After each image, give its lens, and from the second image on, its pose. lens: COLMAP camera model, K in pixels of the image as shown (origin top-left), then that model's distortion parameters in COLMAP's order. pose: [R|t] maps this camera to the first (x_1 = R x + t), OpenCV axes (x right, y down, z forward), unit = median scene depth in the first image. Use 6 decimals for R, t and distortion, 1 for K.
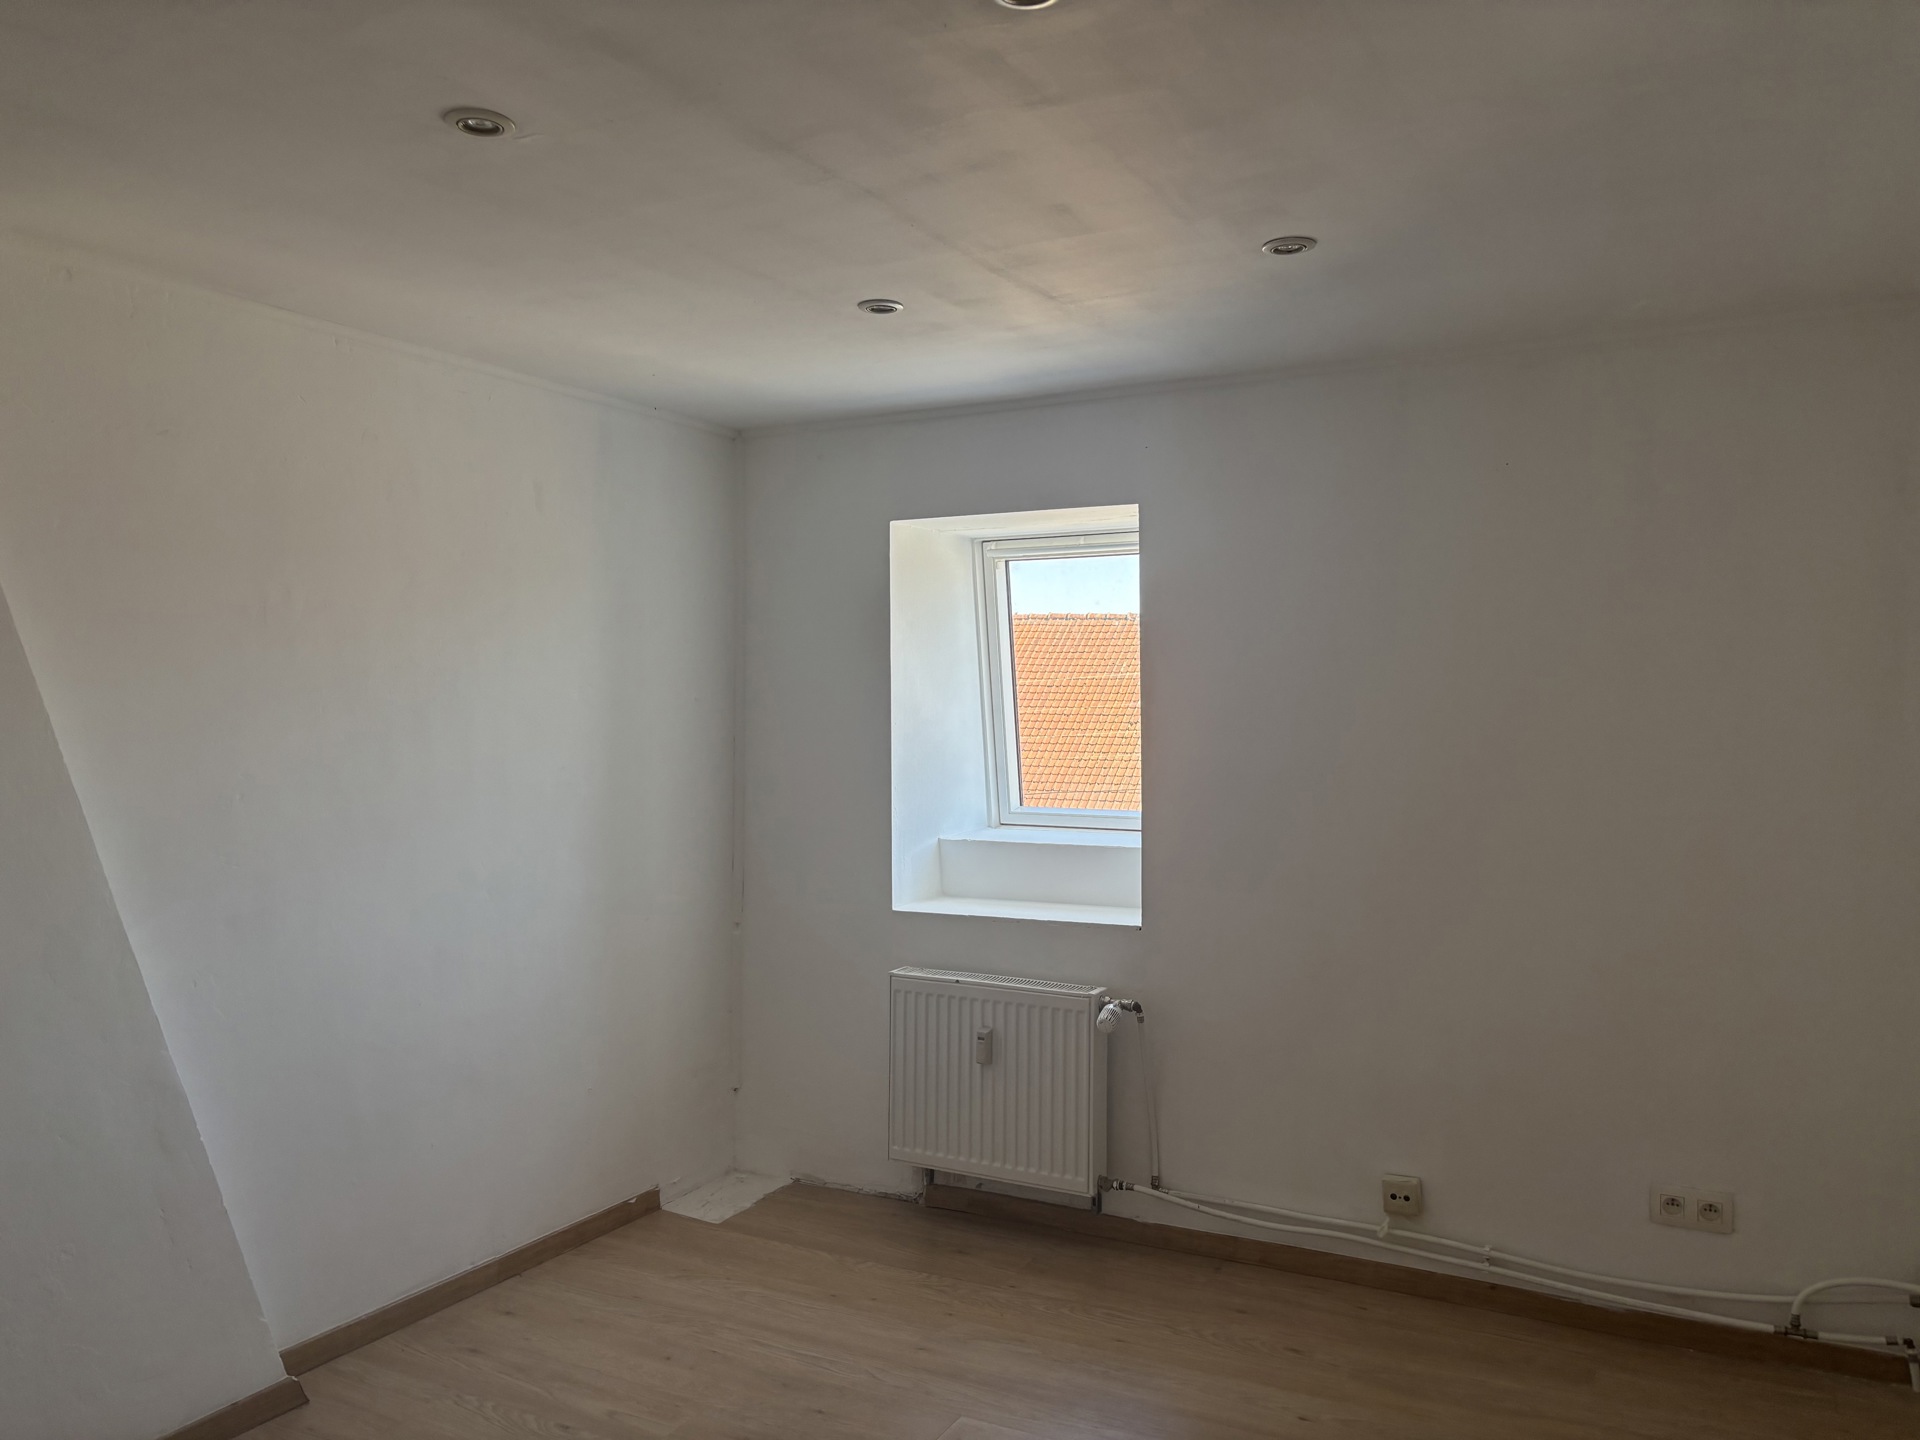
lens RADIAL K [[1449.3, 0, 965.6], [0, 1449.3, 708.8], [0, 0, 1]] dist [0.022895, -0.004969]
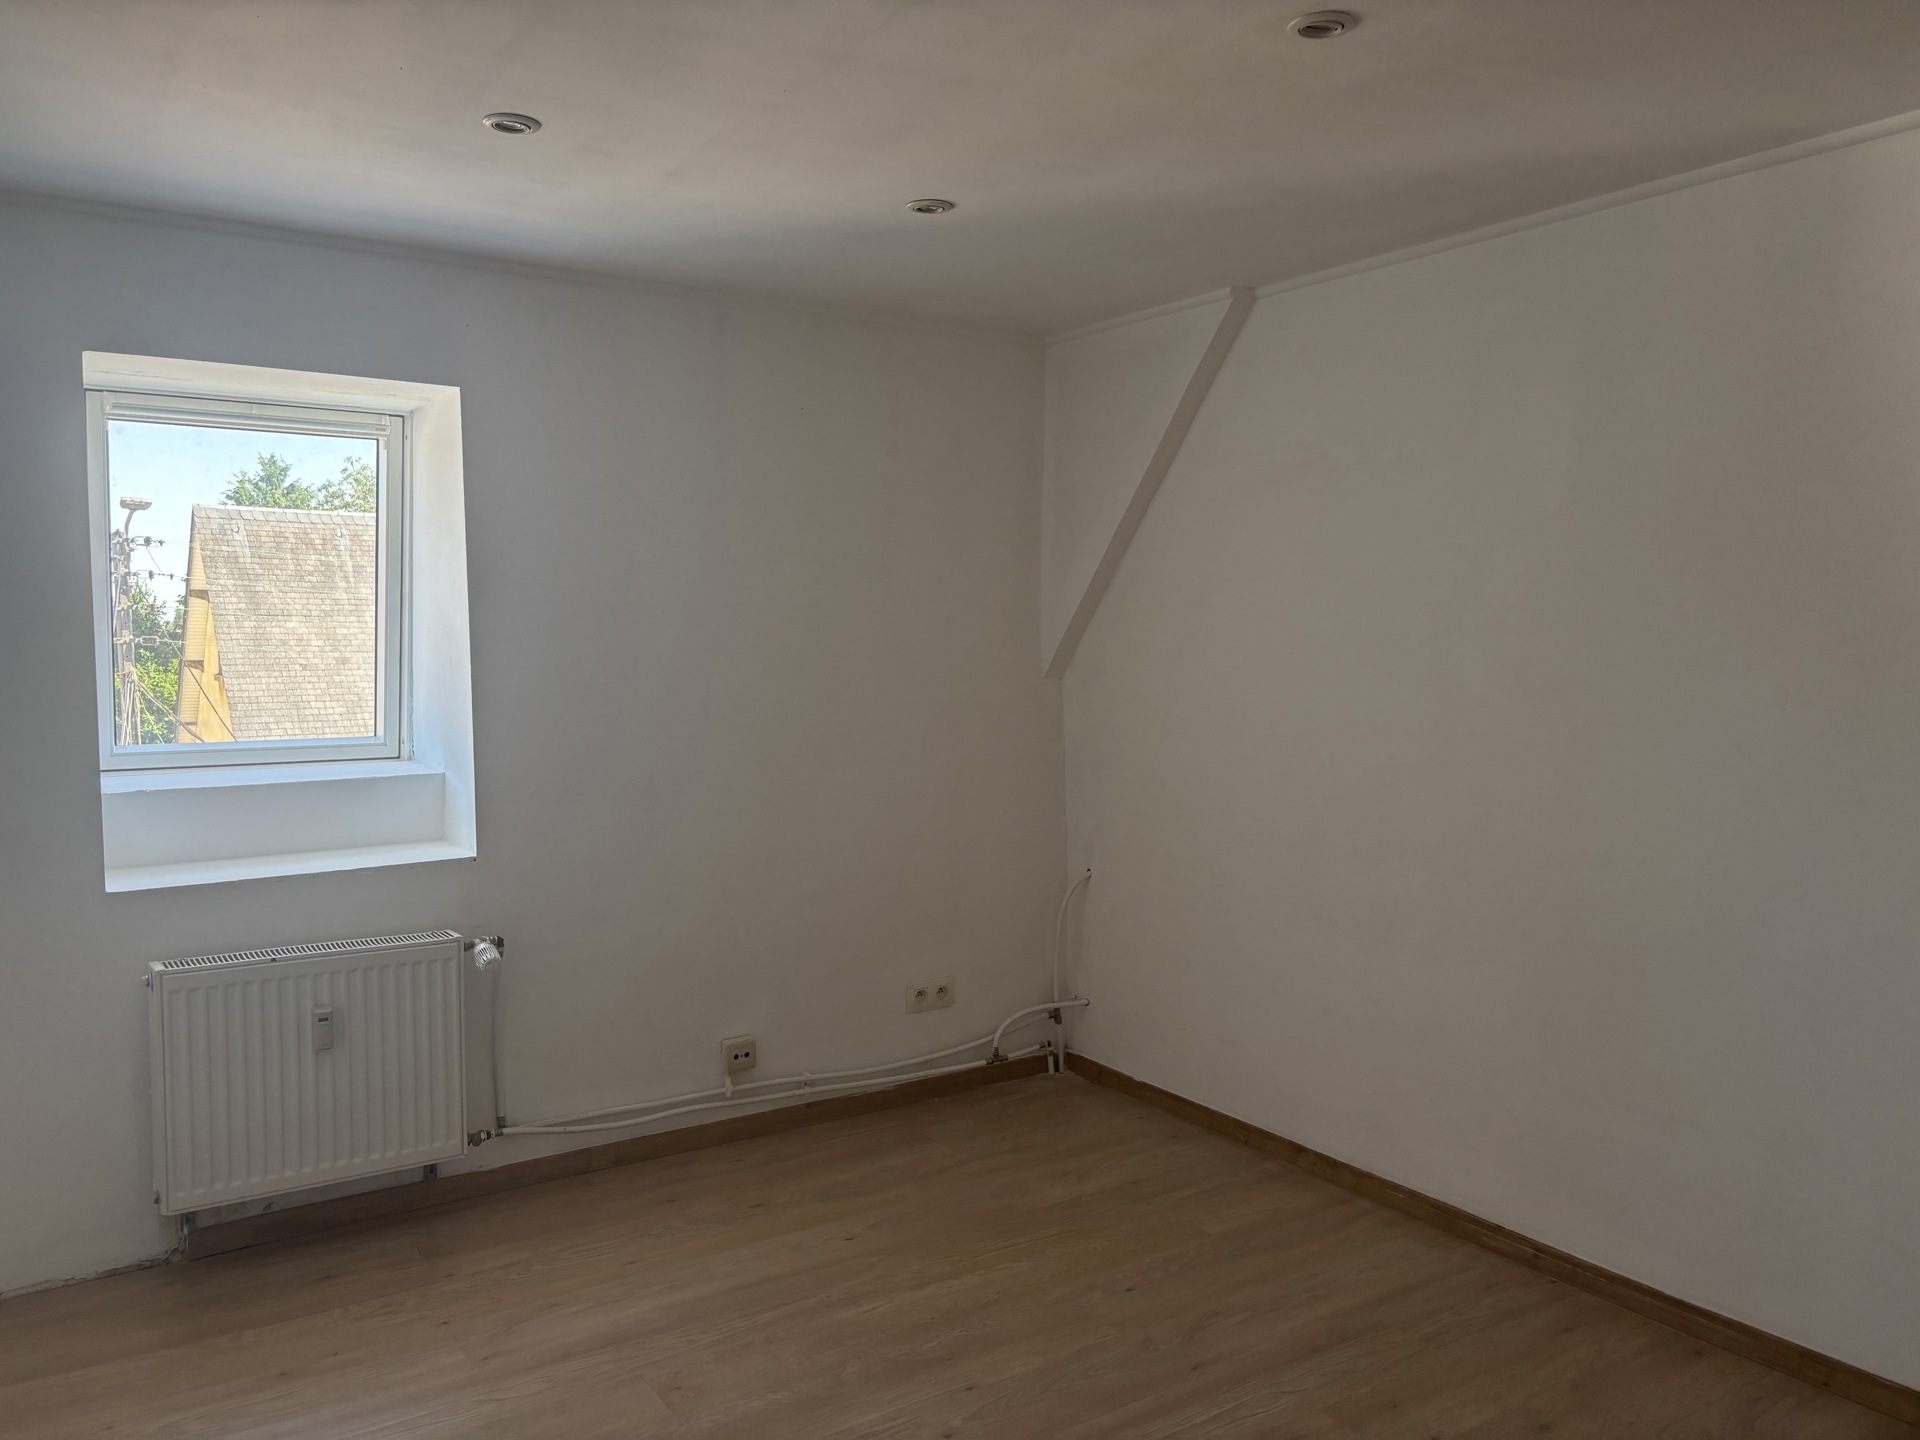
lens RADIAL K [[1449.3, 0, 975.6], [0, 1449.3, 737.4], [0, 0, 1]] dist [0.022895, -0.004969]
pose [[0.483970, -0.070379, 0.872250, -0.542521], [0.001906, 0.996843, 0.079375, 0.003343], [-0.875083, -0.036753, 0.482576, 0.298084]]
